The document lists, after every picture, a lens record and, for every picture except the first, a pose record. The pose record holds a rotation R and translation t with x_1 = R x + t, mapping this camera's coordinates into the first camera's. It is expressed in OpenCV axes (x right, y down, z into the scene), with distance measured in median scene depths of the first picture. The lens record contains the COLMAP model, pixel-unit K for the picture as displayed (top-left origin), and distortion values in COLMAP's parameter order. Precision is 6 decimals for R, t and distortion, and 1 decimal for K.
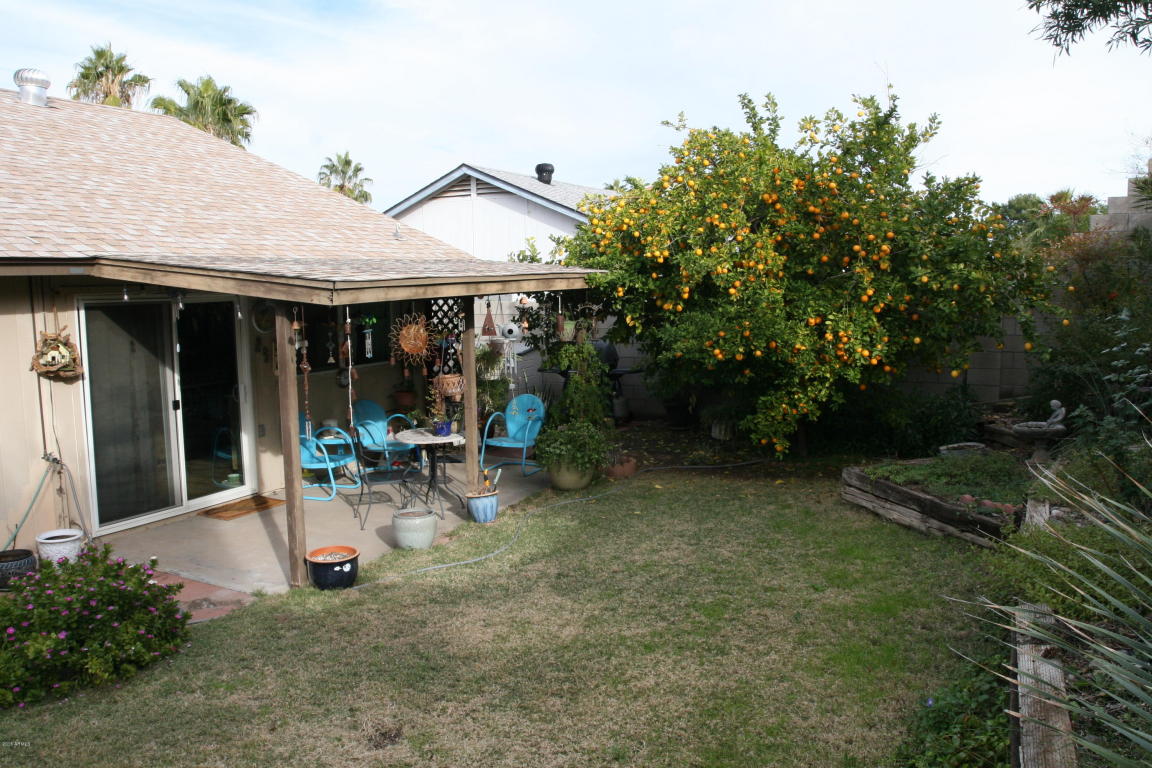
lens RADIAL K [[906.1, 0, 577.7], [0, 906.1, 383.2], [0, 0, 1]] dist [-0.085472, 0.052969]
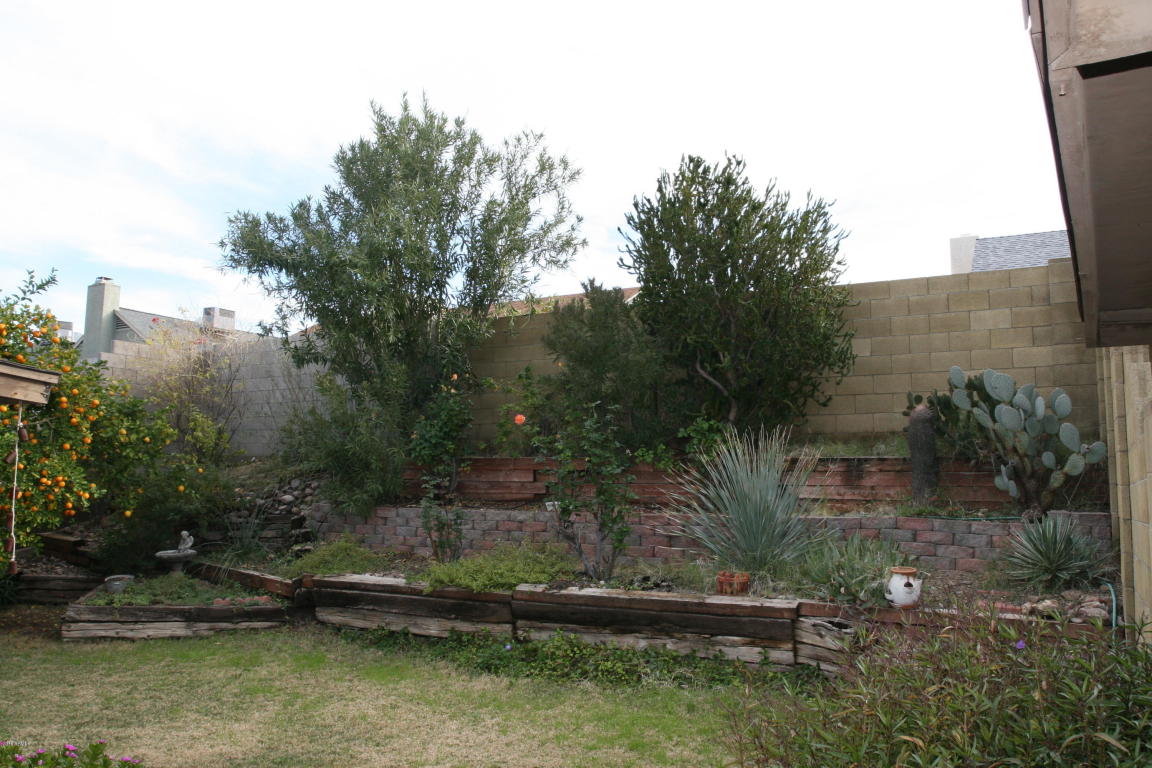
lens RADIAL K [[906.1, 0, 577.7], [0, 906.1, 381.8], [0, 0, 1]] dist [-0.085472, 0.052969]
pose [[0.039467, 0.128045, 0.990983, -0.914135], [0.107446, 0.985461, -0.131611, 0.043935], [-0.993427, 0.111672, 0.025135, 0.441110]]
